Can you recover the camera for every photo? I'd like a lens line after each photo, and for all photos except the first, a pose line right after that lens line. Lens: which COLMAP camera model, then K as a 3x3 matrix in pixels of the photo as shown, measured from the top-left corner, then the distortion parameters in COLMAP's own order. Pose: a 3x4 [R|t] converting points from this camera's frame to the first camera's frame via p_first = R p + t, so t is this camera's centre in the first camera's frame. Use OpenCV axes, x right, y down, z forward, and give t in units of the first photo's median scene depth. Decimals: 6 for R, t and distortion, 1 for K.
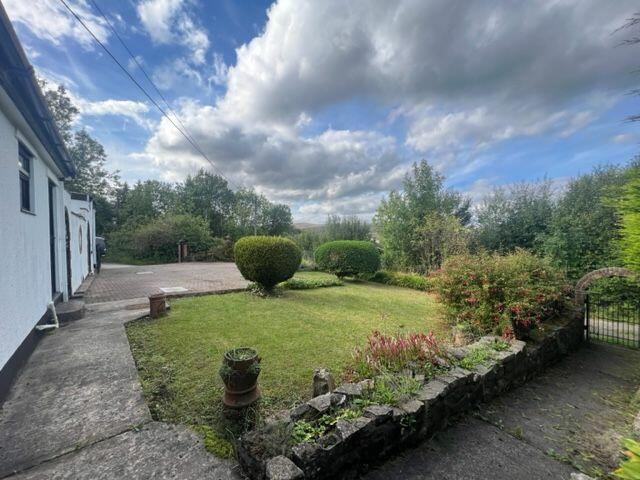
lens RADIAL K [[258.4, 0, 320.0], [0, 258.4, 236.9], [0, 0, 1]] dist [0.001449, -0.000330]
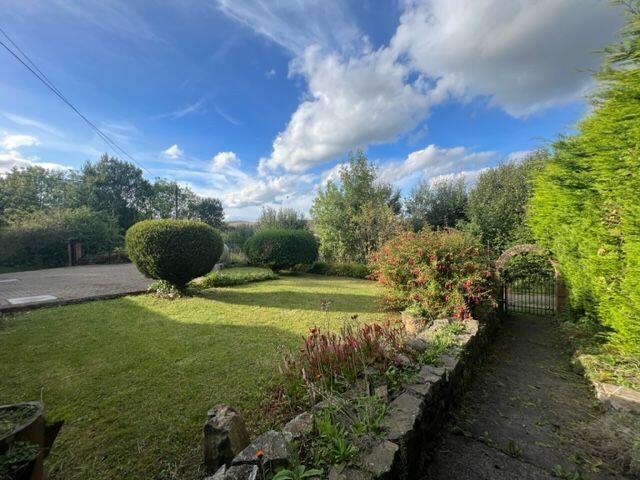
lens RADIAL K [[258.4, 0, 320.7], [0, 258.4, 237.4], [0, 0, 1]] dist [0.001449, -0.000330]
pose [[0.970819, -0.030363, 0.237882, 0.012332], [0.027231, 0.999494, 0.016444, 0.018332], [-0.238261, -0.009486, 0.971155, 0.053867]]
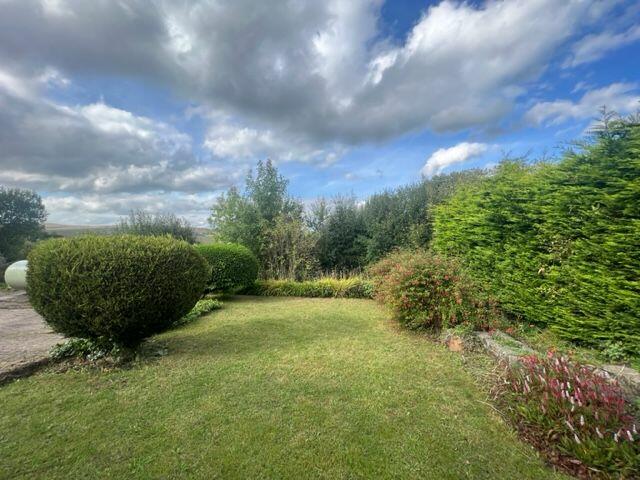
lens RADIAL K [[258.4, 0, 318.3], [0, 258.4, 231.2], [0, 0, 1]] dist [0.001449, -0.000330]
pose [[0.733302, 0.017976, 0.679666, -0.106220], [0.009121, 0.999300, -0.036271, 0.004167], [-0.679842, 0.032797, 0.732625, 0.154448]]
